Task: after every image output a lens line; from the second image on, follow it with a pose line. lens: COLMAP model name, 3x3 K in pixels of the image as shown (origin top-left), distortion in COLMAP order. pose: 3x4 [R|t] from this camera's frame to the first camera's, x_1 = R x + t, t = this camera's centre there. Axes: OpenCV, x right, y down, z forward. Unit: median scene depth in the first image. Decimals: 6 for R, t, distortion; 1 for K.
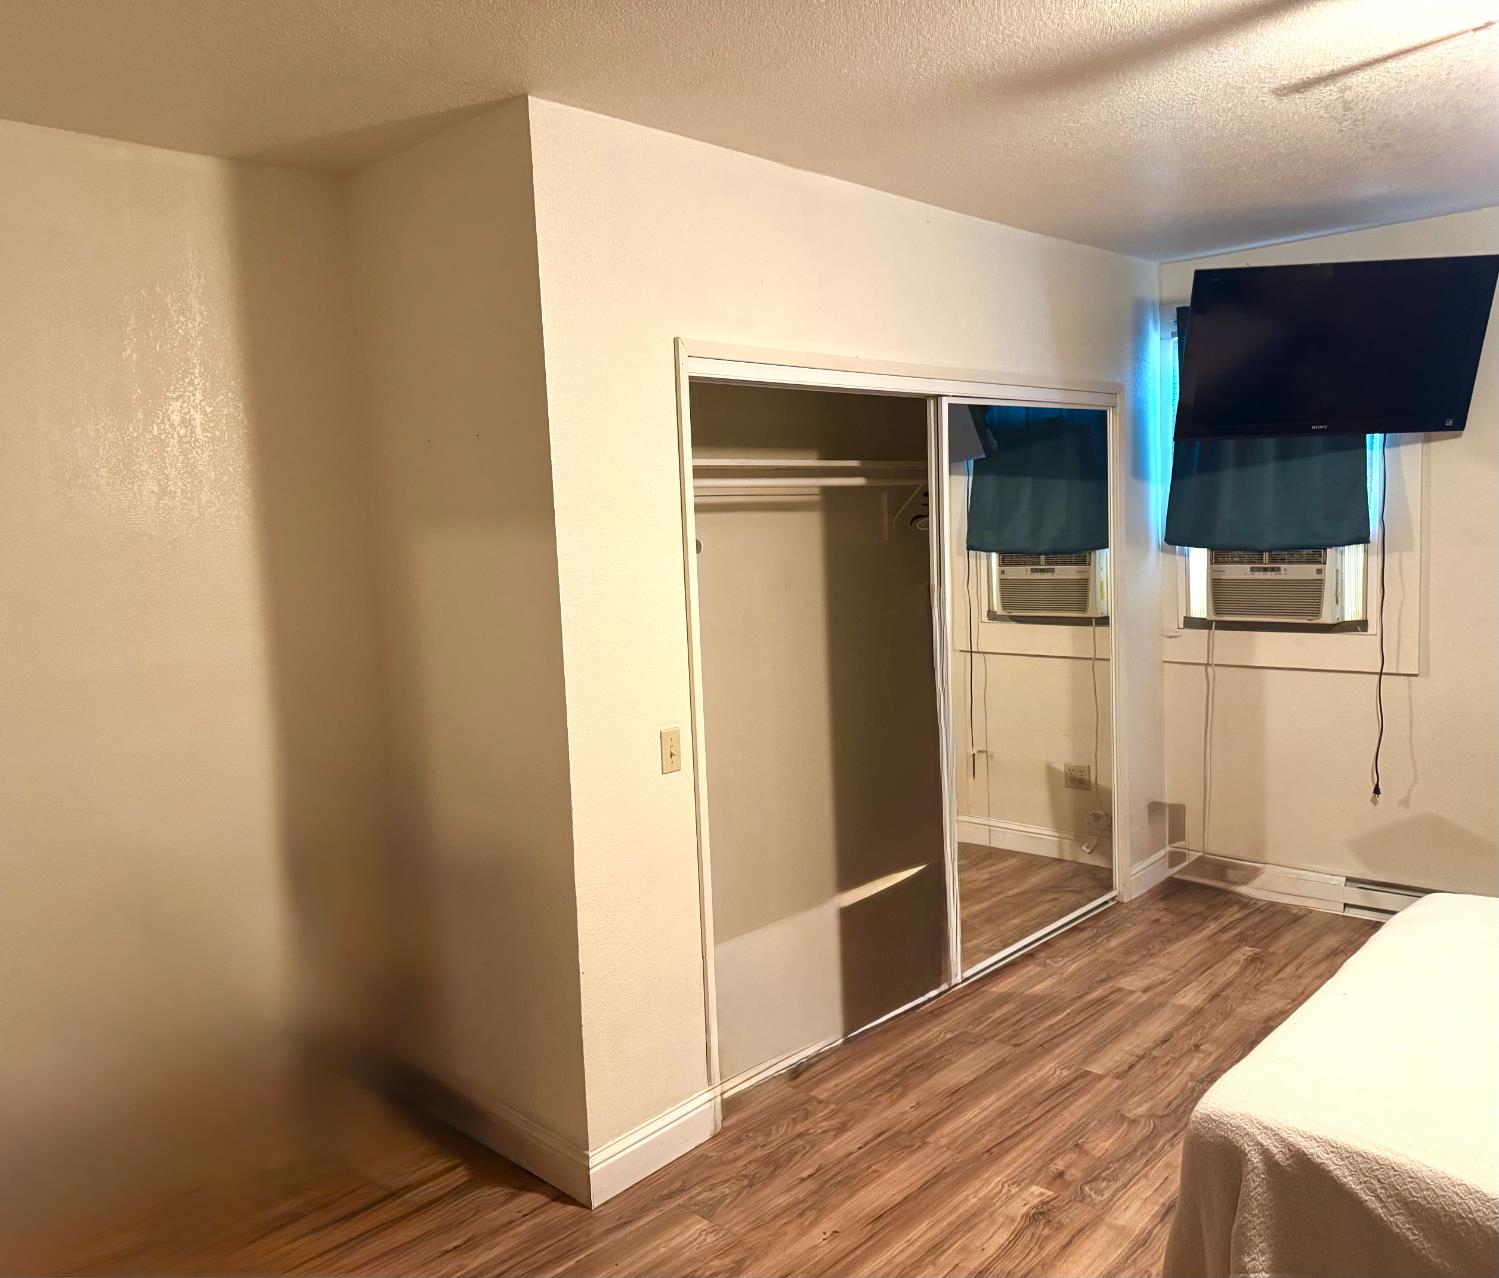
lens RADIAL K [[1159.0, 0, 745.9], [0, 1159.0, 628.6], [0, 0, 1]] dist [0.028153, -0.042110]
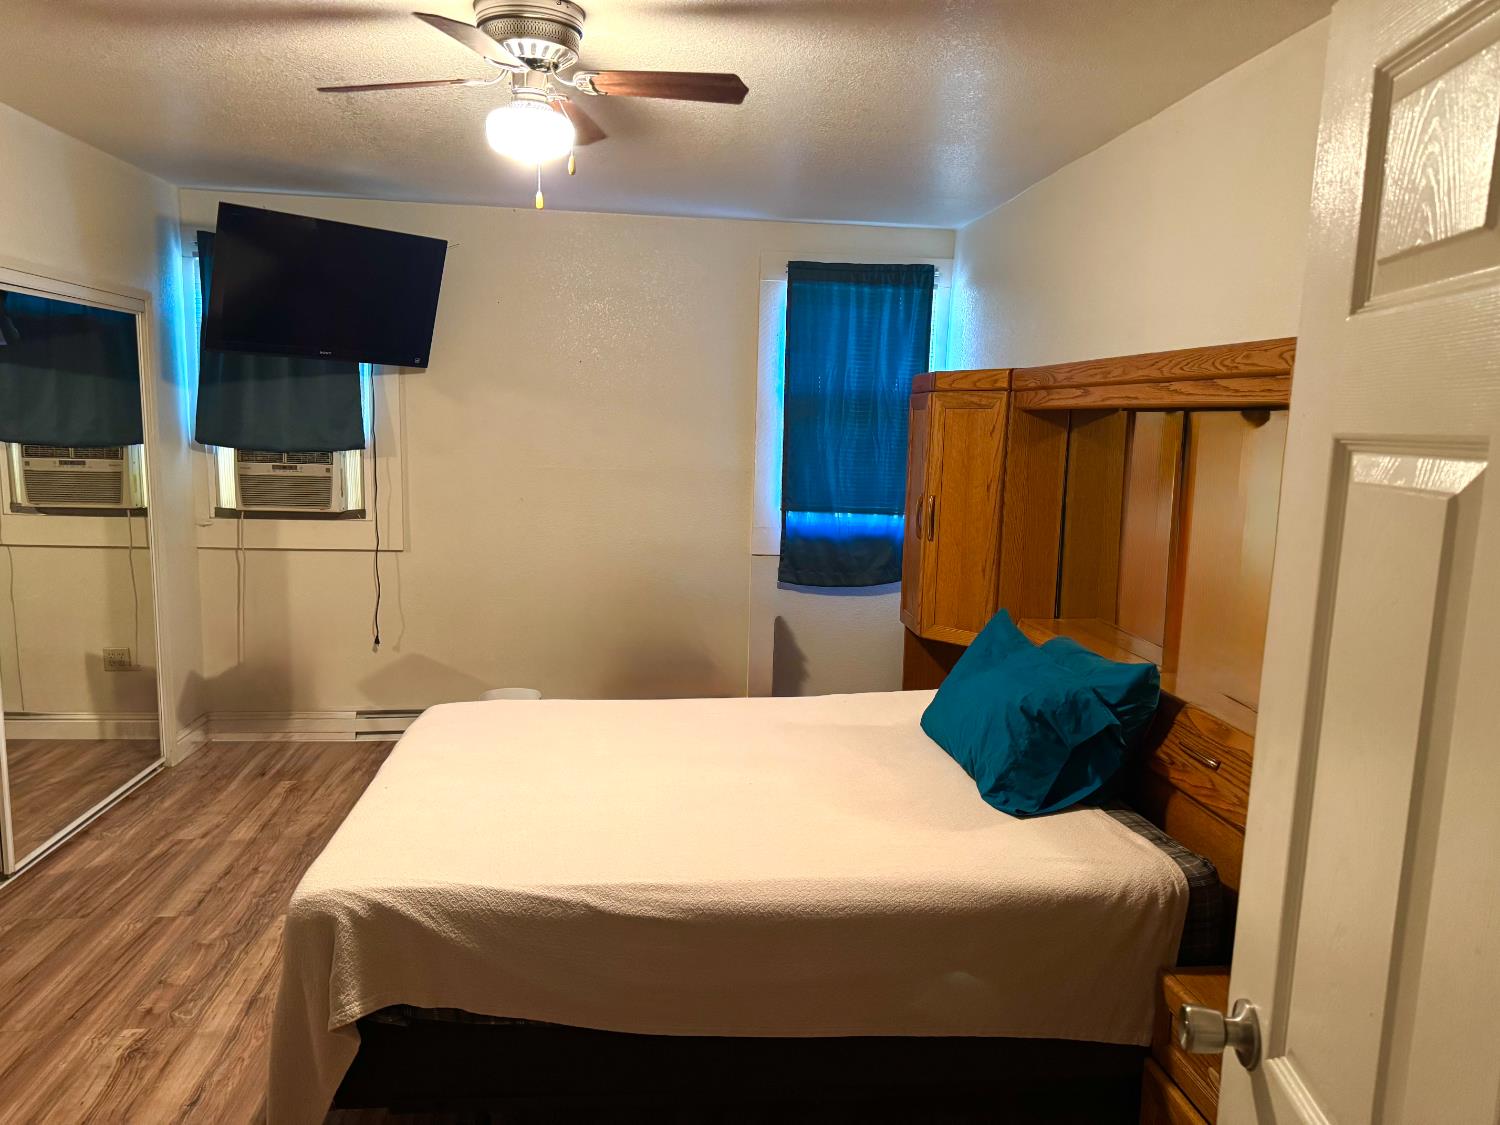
lens RADIAL K [[1035.1, 0, 748.6], [0, 1035.1, 564.8], [0, 0, 1]] dist [-0.003100, 0.000371]
pose [[0.620595, -0.046572, 0.782747, -0.098057], [0.018225, 0.998822, 0.044978, 0.010119], [-0.783920, -0.013647, 0.620712, -0.036943]]
